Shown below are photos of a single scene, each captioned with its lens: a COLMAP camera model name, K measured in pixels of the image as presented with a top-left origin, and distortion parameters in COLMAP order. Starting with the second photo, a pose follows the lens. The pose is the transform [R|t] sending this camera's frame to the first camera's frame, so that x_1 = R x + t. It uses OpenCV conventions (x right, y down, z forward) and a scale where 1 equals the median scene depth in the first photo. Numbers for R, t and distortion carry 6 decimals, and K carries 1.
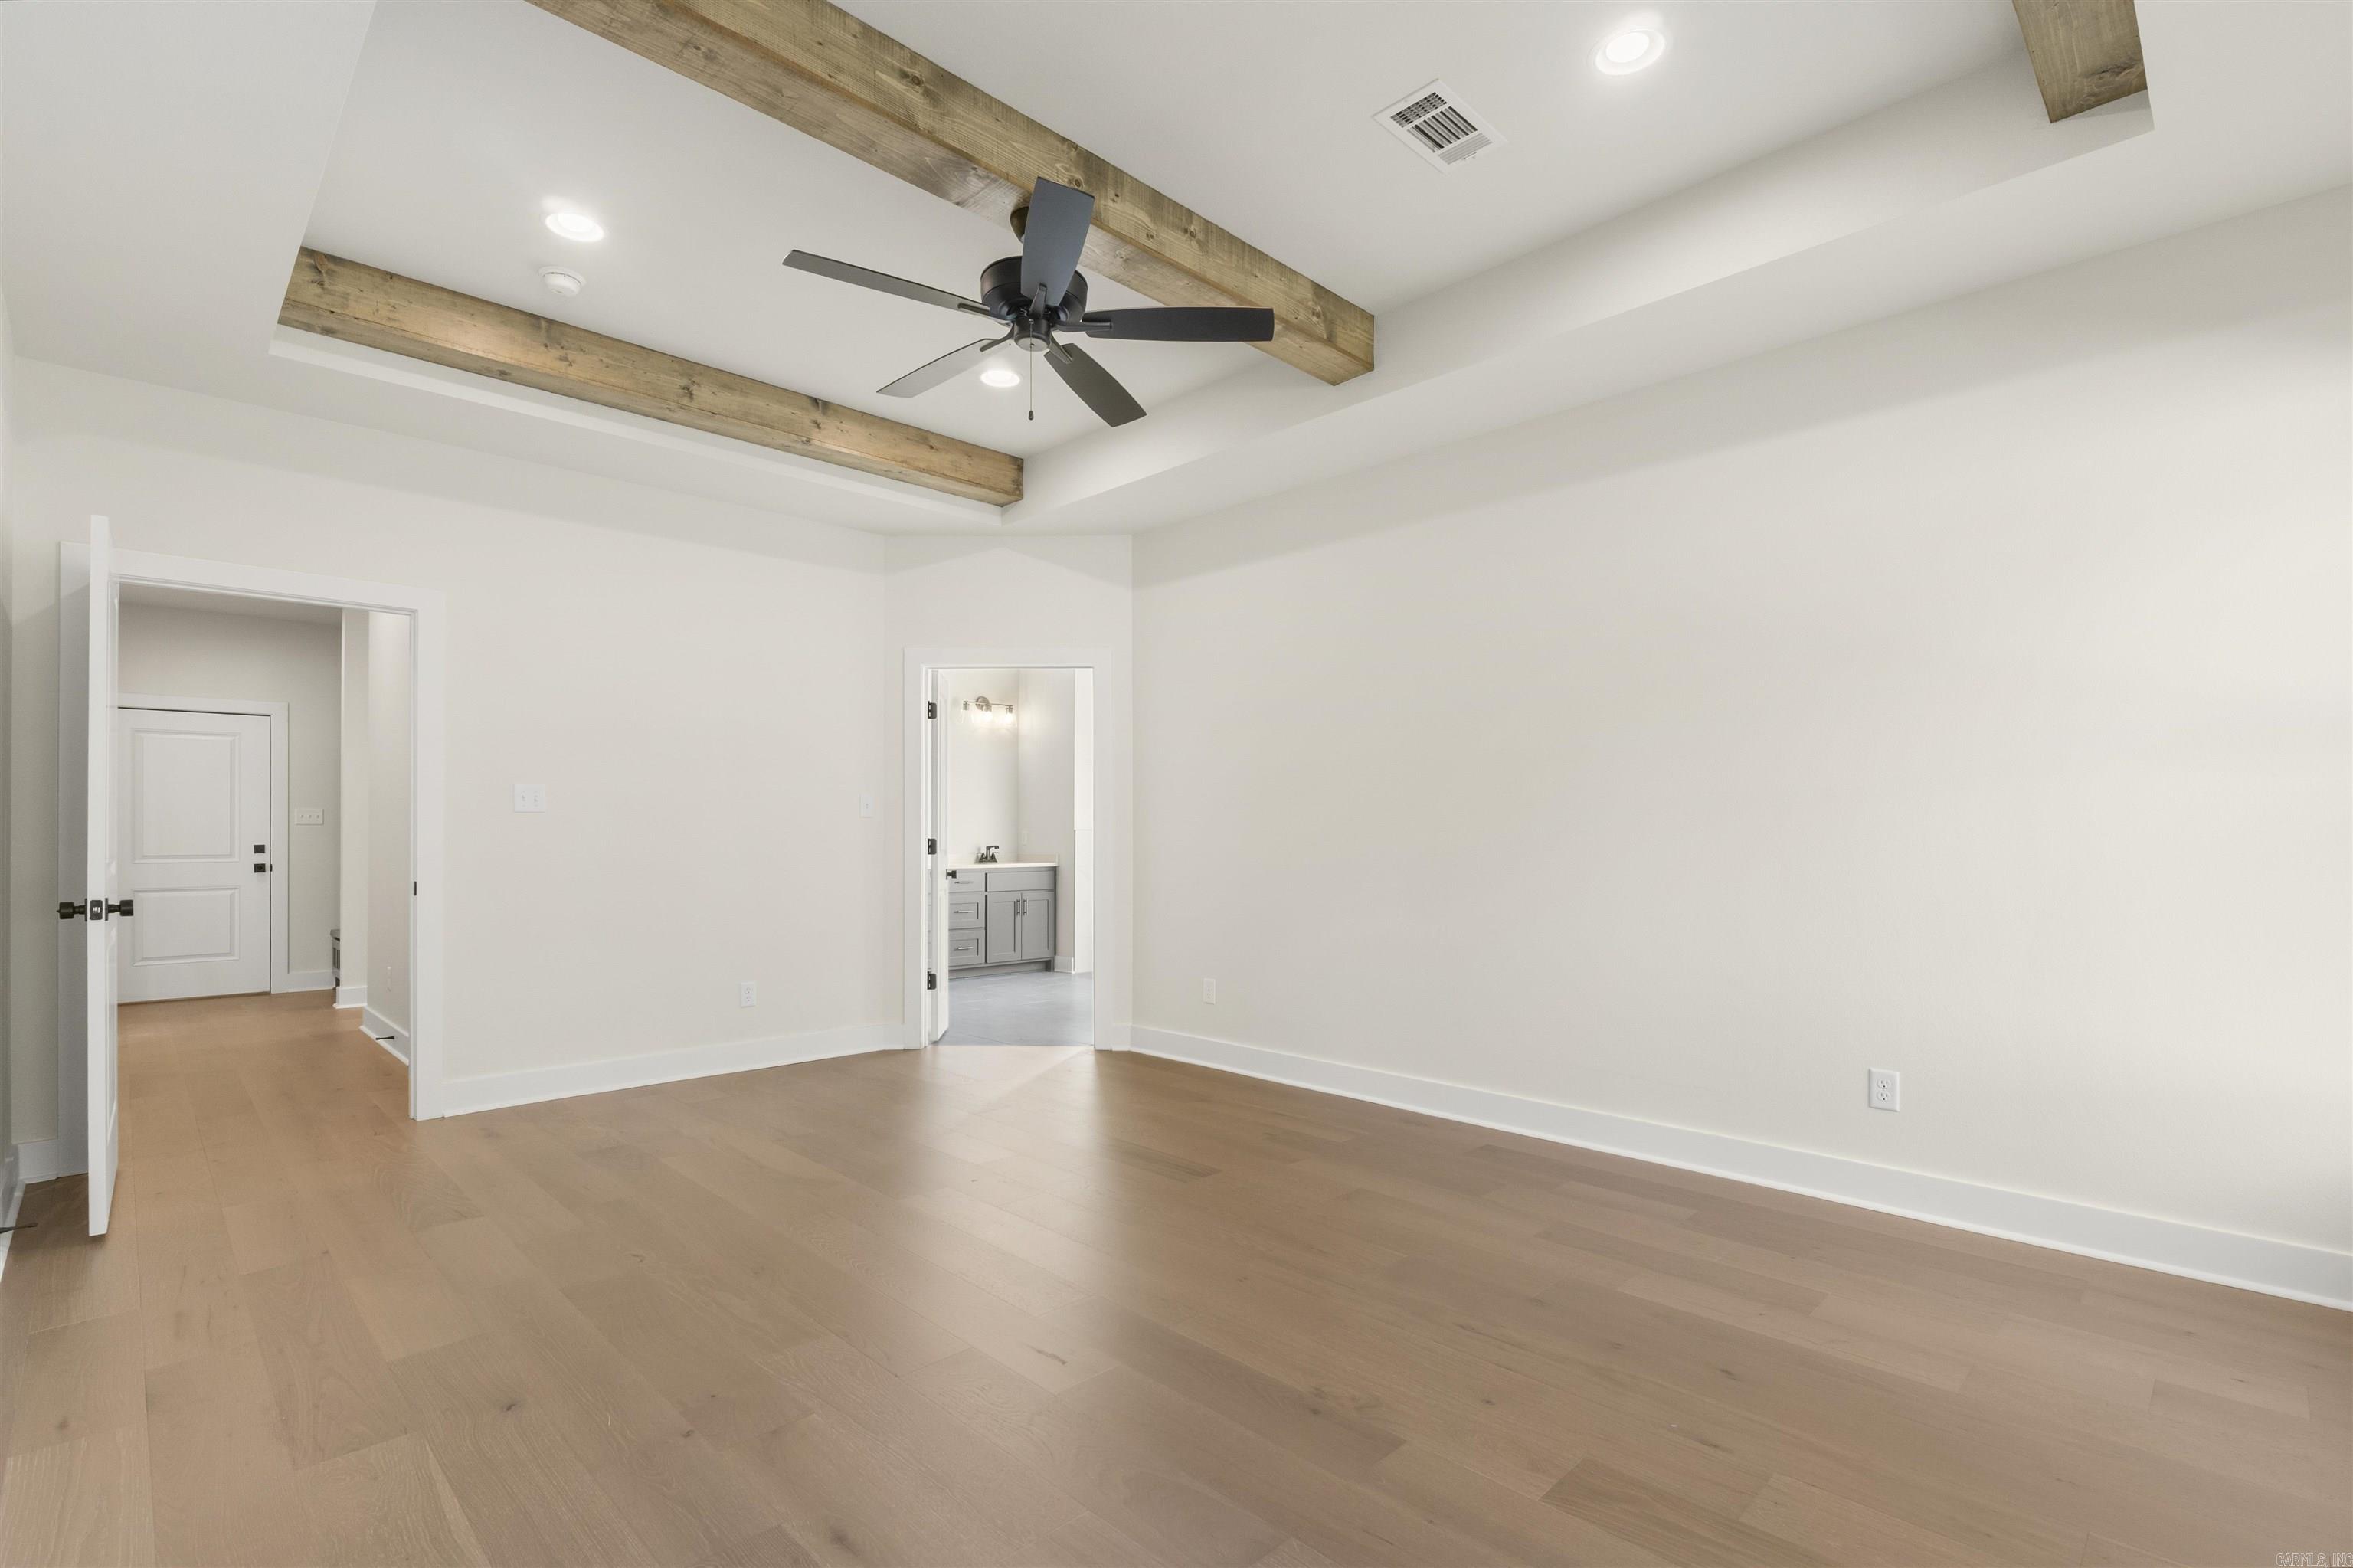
lens RADIAL K [[1045.4, 0, 1165.0], [0, 1045.4, 817.9], [0, 0, 1]] dist [-0.011642, 0.000067]
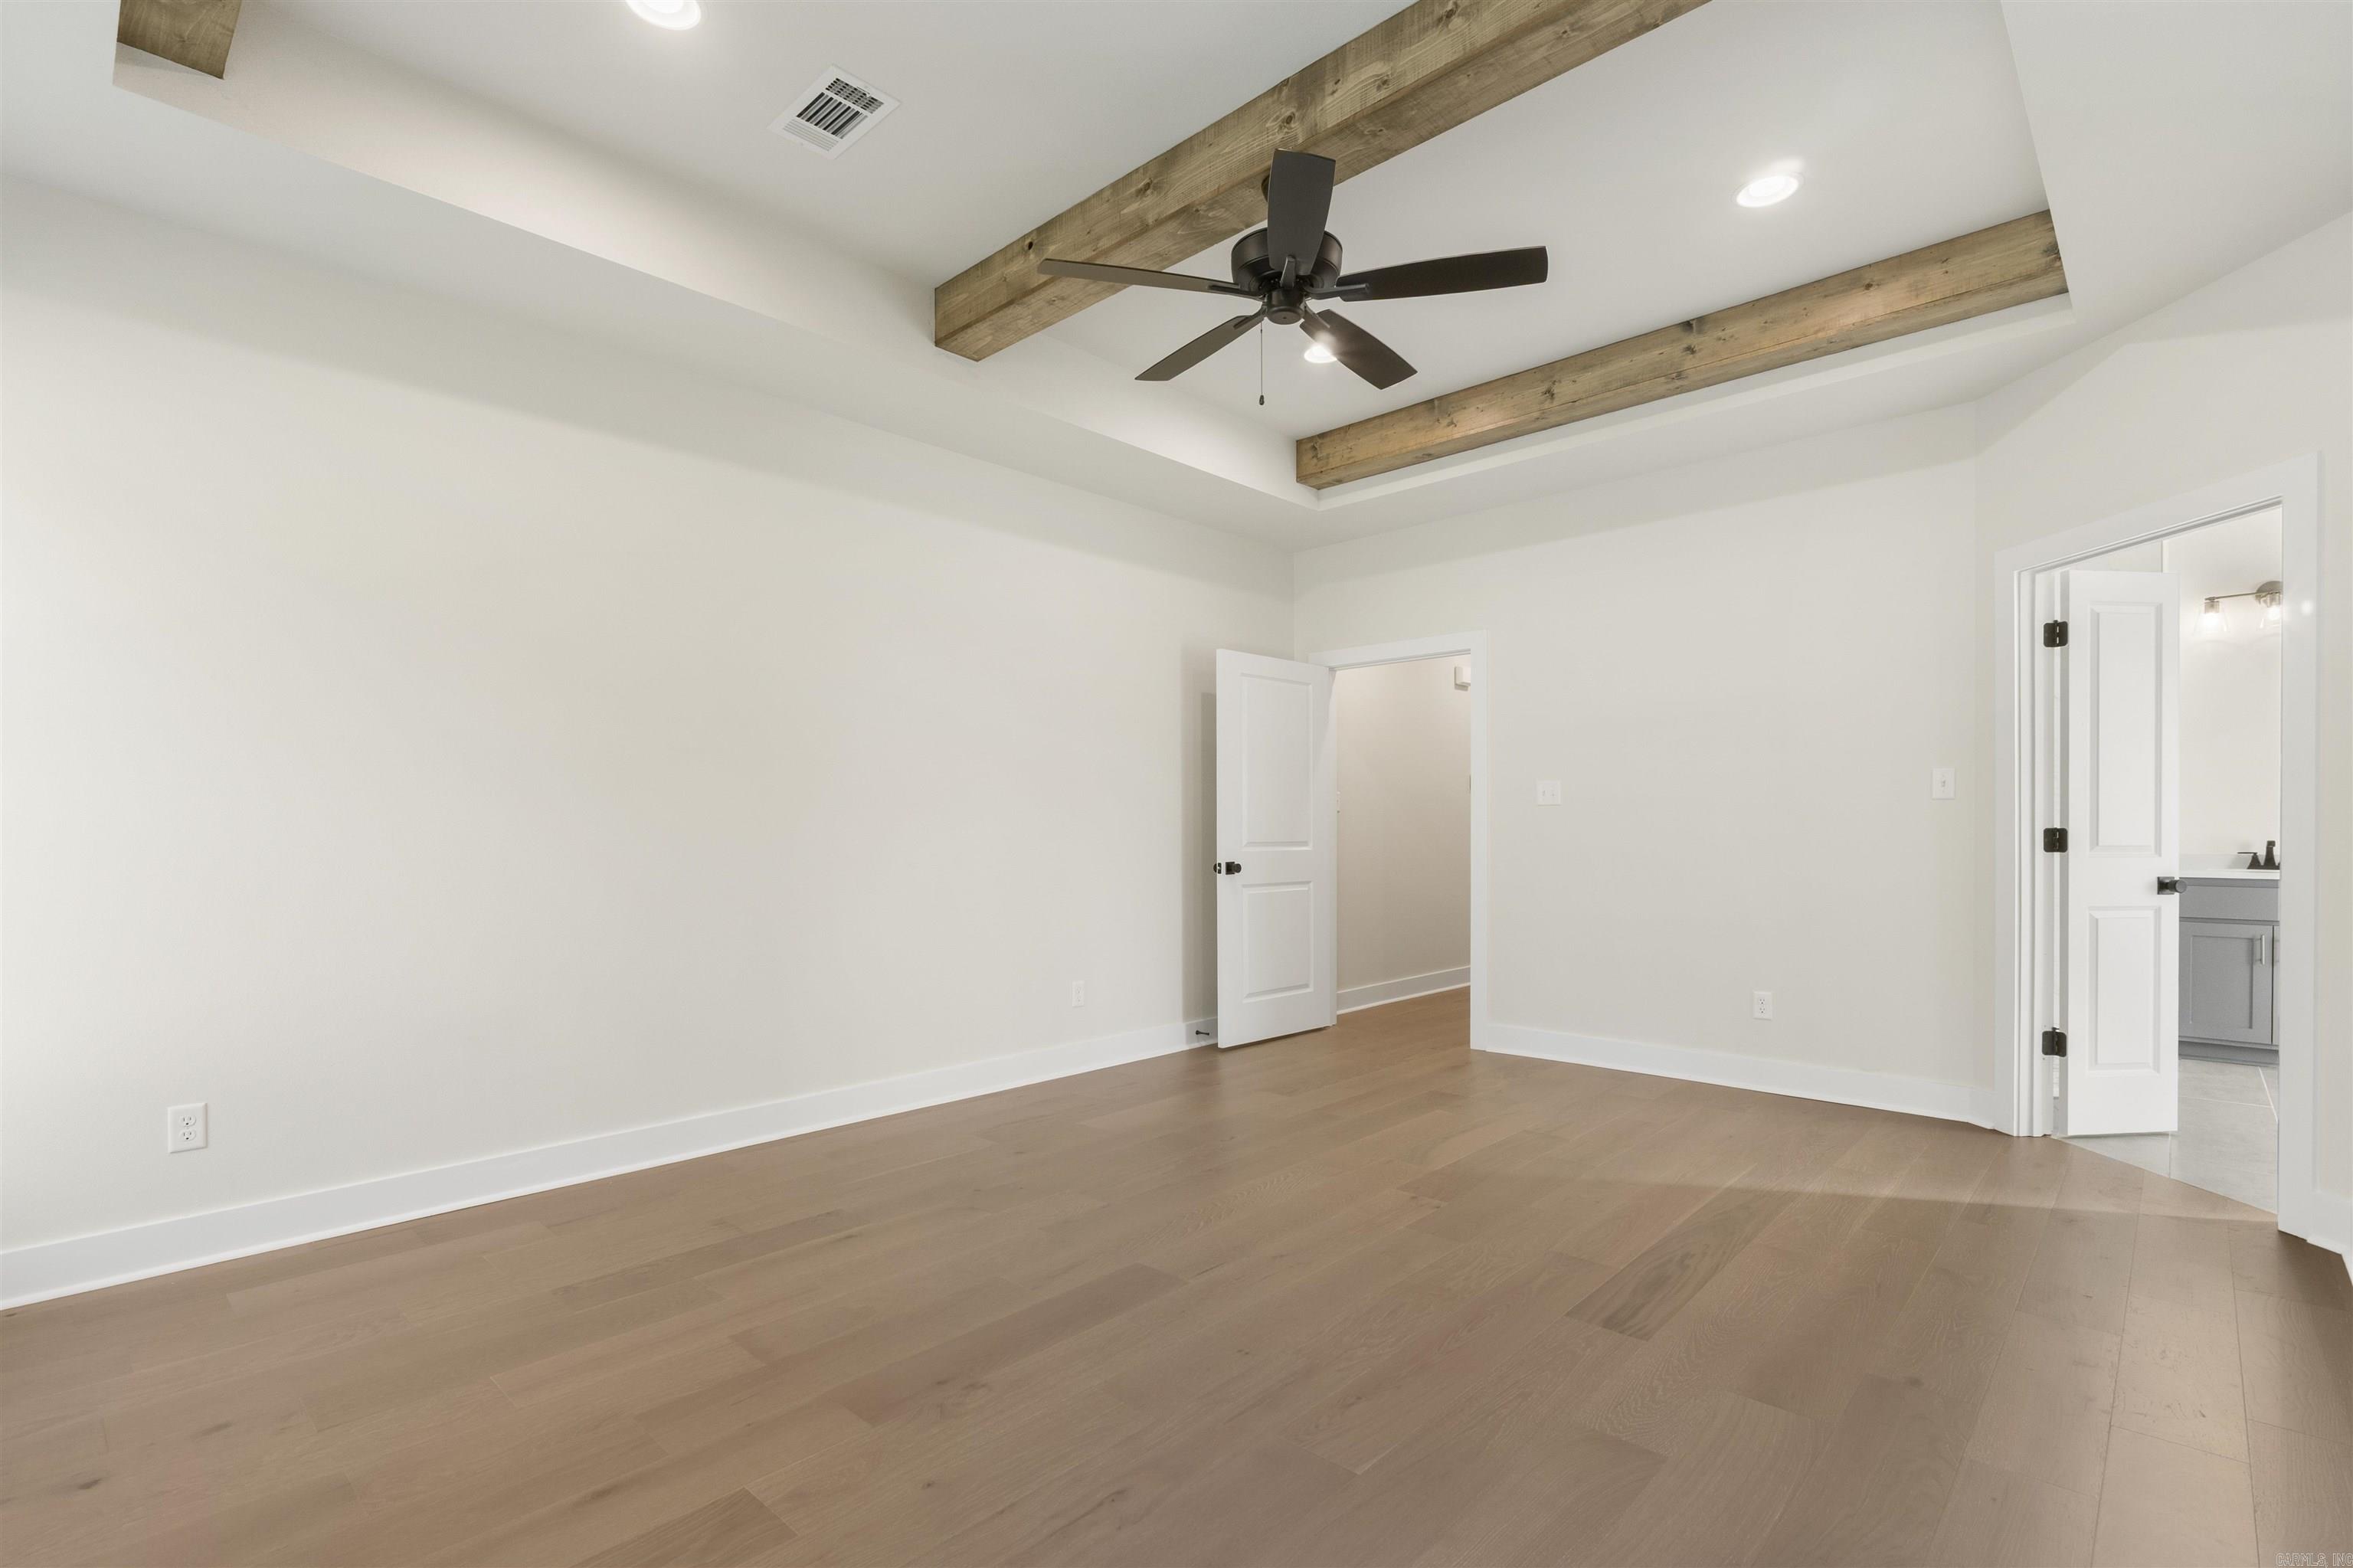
lens RADIAL K [[1070.1, 0, 1167.0], [0, 1070.1, 832.9], [0, 0, 1]] dist [-0.011748, -0.000173]
pose [[0.058346, 0.004674, -0.998285, 0.772882], [0.020941, 0.999763, 0.005905, 0.012976], [0.998077, -0.021249, 0.058235, 0.744923]]
